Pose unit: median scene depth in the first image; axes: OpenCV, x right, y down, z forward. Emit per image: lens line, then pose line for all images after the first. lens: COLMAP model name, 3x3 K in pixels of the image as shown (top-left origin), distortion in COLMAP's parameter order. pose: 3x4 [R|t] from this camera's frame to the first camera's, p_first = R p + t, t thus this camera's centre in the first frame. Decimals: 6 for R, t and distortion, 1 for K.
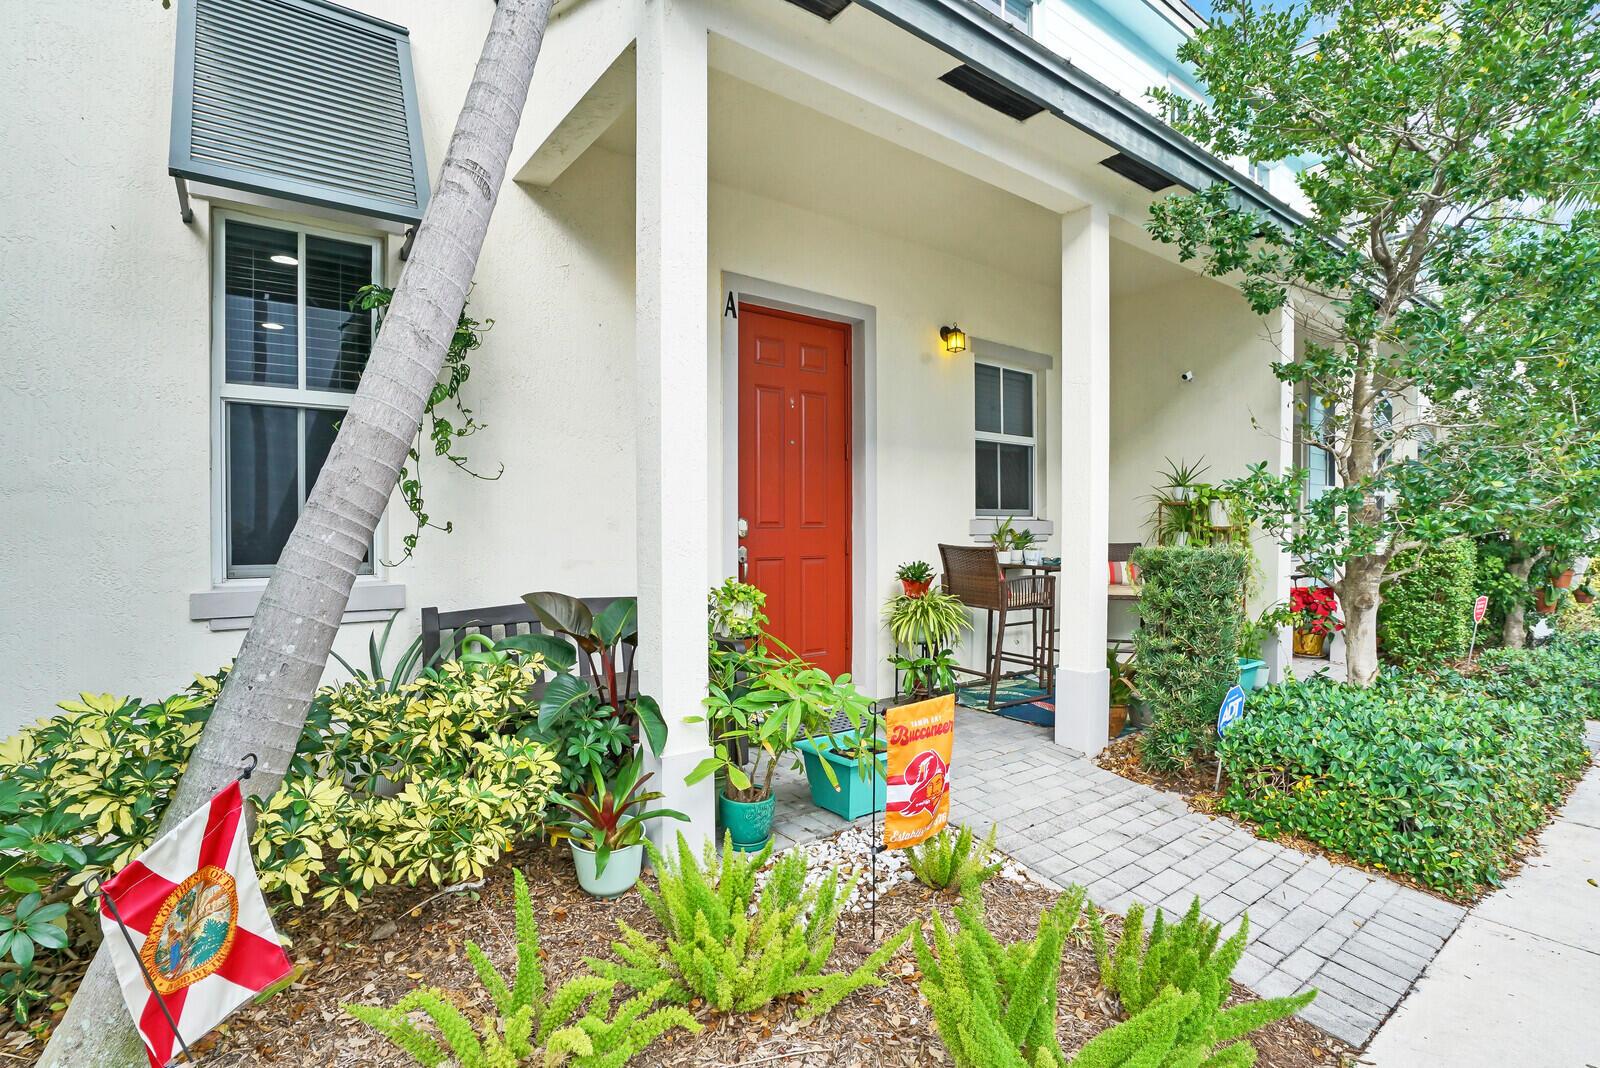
lens RADIAL K [[763.8, 0, 757.8], [0, 763.8, 533.7], [0, 0, 1]] dist [-0.018952, 0.001012]
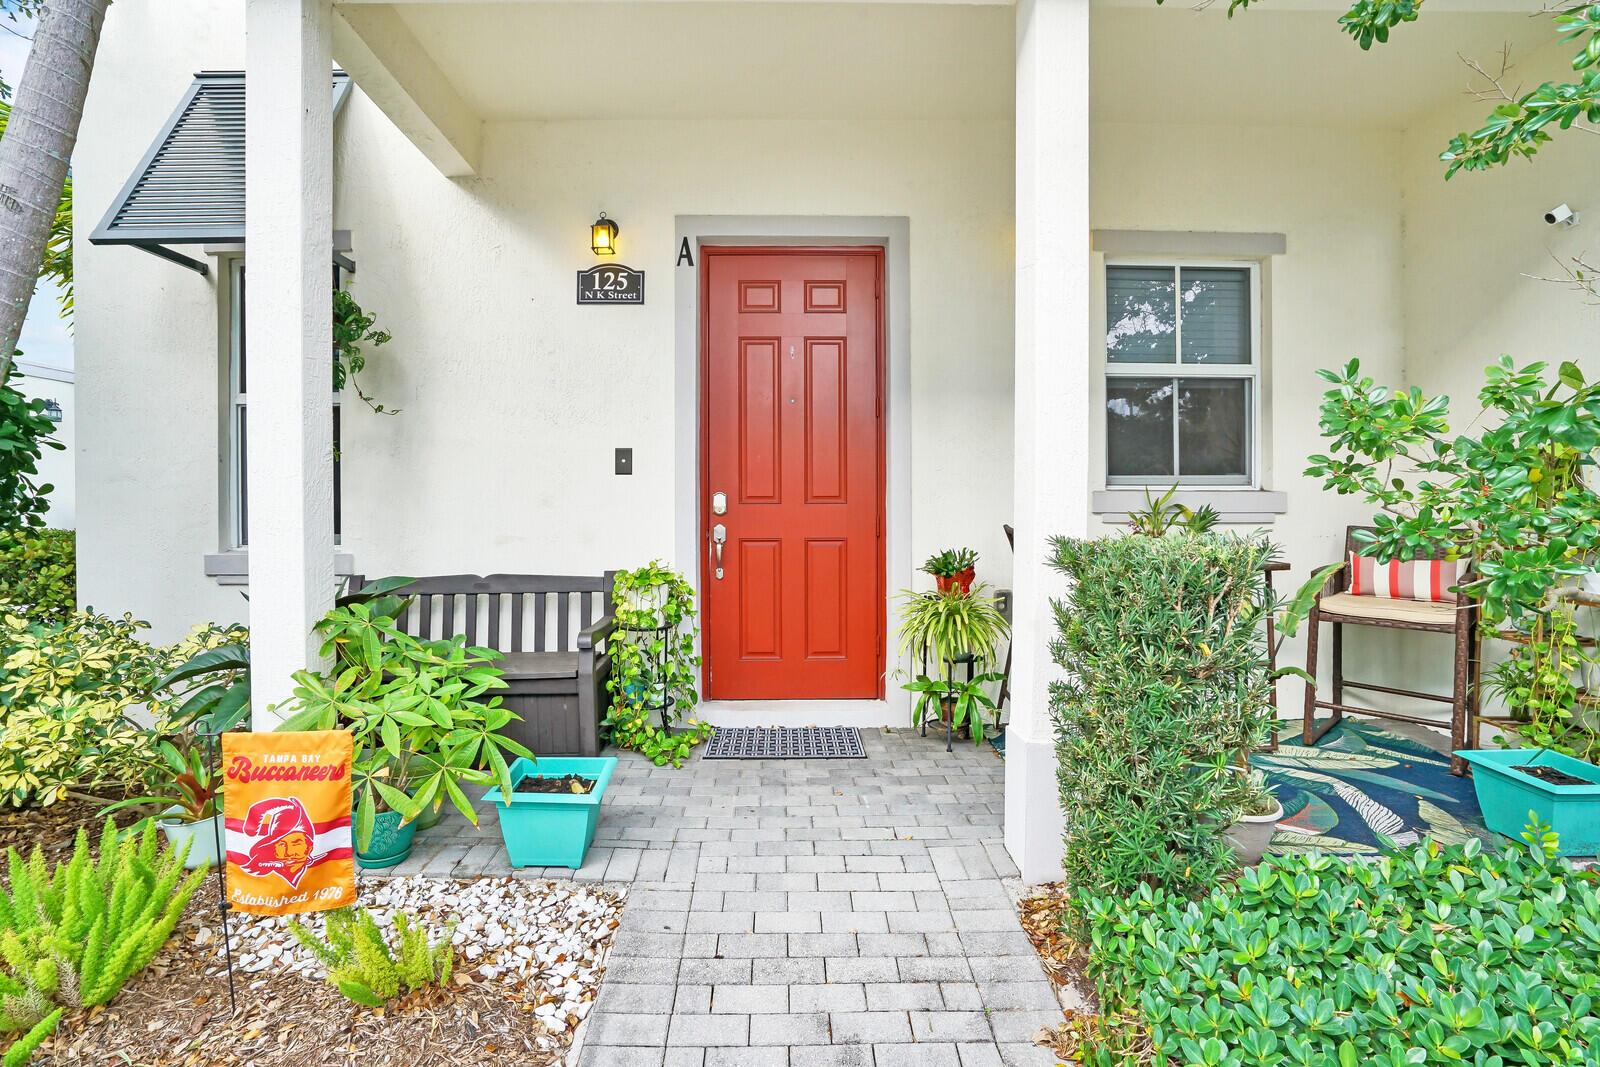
lens RADIAL K [[731.8, 0, 773.9], [0, 731.8, 513.6], [0, 0, 1]] dist [-0.020934, 0.000653]
pose [[0.813573, 0.006191, -0.581430, 0.540465], [-0.004777, 0.999981, 0.003963, -0.000114], [0.581444, -0.000447, 0.813587, 0.368721]]
